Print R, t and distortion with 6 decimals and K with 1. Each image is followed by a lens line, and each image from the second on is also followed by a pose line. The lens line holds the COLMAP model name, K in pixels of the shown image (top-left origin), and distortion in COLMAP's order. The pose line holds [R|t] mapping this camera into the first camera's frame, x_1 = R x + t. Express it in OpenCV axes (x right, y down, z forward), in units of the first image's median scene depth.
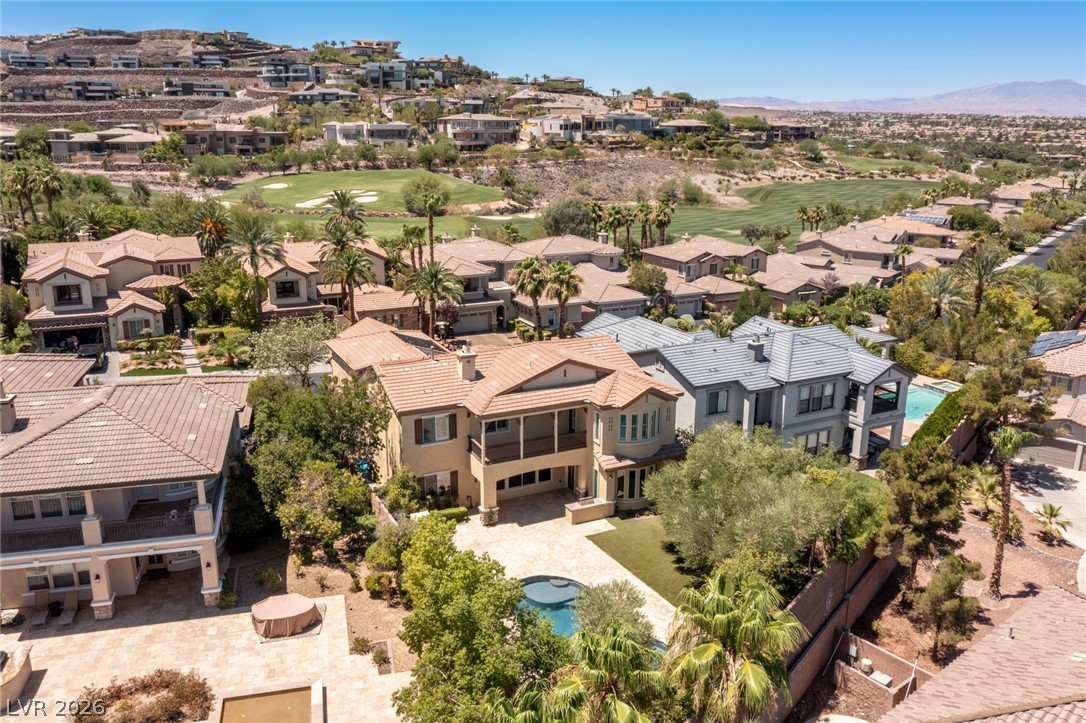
lens RADIAL K [[854.5, 0, 543.0], [0, 854.5, 361.5], [0, 0, 1]] dist [-0.017176, -0.000987]
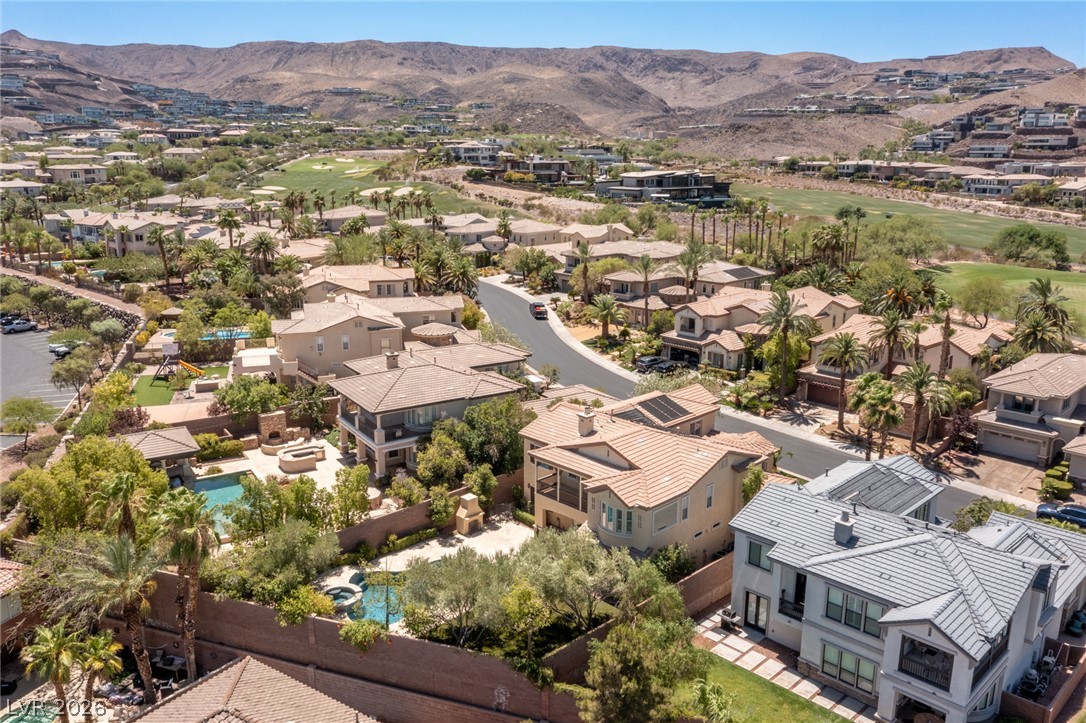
lens RADIAL K [[861.6, 0, 543.0], [0, 861.6, 361.5], [0, 0, 1]] dist [-0.017781, 0.004301]
pose [[0.273455, 0.217133, -0.937057, 0.199874], [-0.248844, 0.956993, 0.149134, -0.048076], [0.929139, 0.192400, 0.315727, 0.096061]]
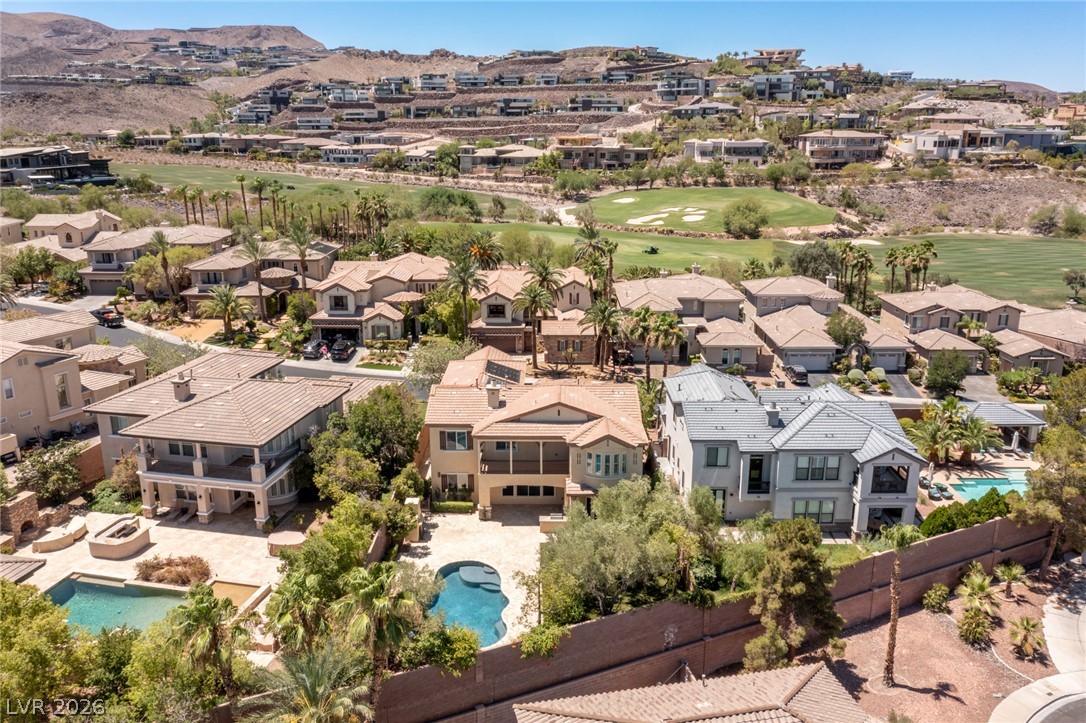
lens RADIAL K [[861.6, 0, 543.0], [0, 861.6, 361.5], [0, 0, 1]] dist [-0.017781, 0.004301]
pose [[0.884739, 0.115744, -0.451487, 0.104024], [-0.115657, 0.992897, 0.027899, -0.017138], [0.451509, 0.027535, 0.891841, -0.024994]]
